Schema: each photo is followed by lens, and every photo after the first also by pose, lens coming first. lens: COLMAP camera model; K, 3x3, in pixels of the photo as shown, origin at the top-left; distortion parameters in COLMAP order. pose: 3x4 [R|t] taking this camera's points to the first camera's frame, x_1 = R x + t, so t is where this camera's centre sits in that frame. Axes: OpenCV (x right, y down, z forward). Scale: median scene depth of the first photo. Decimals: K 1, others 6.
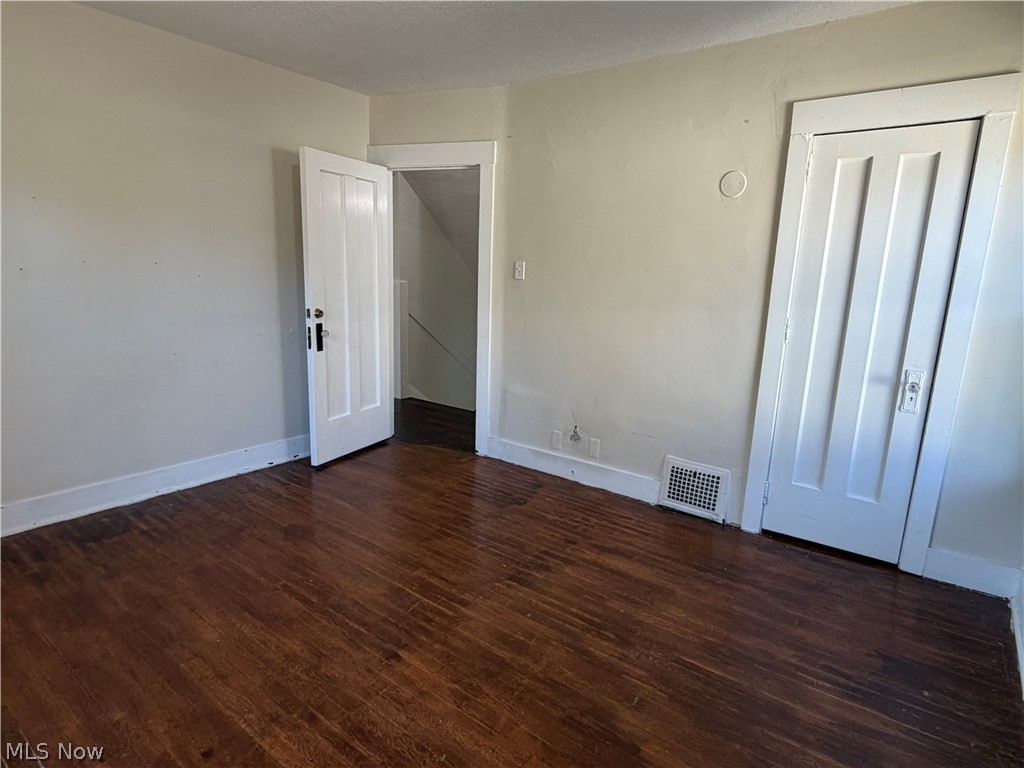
lens RADIAL K [[570.2, 0, 512.7], [0, 570.2, 383.2], [0, 0, 1]] dist [0.001066, -0.001457]
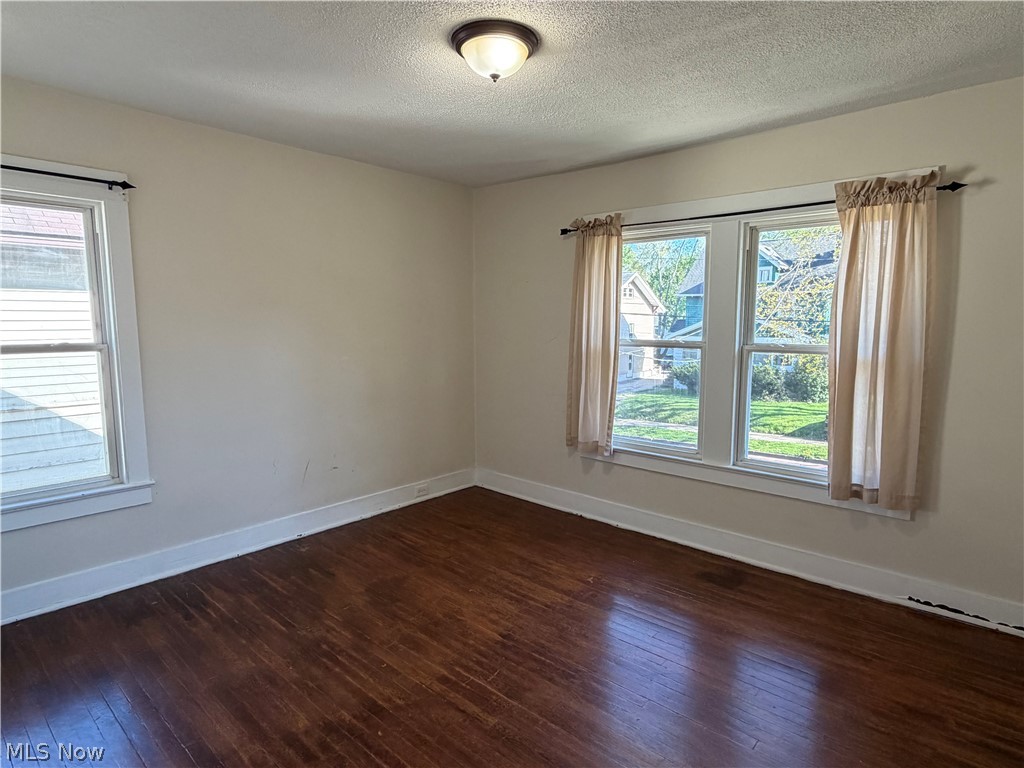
lens RADIAL K [[570.2, 0, 510.9], [0, 570.2, 385.2], [0, 0, 1]] dist [0.001066, -0.001457]
pose [[-0.995731, -0.044591, 0.080823, -0.282236], [-0.016990, 0.949156, 0.314347, -0.445016], [-0.090731, 0.311632, -0.945861, 1.921107]]
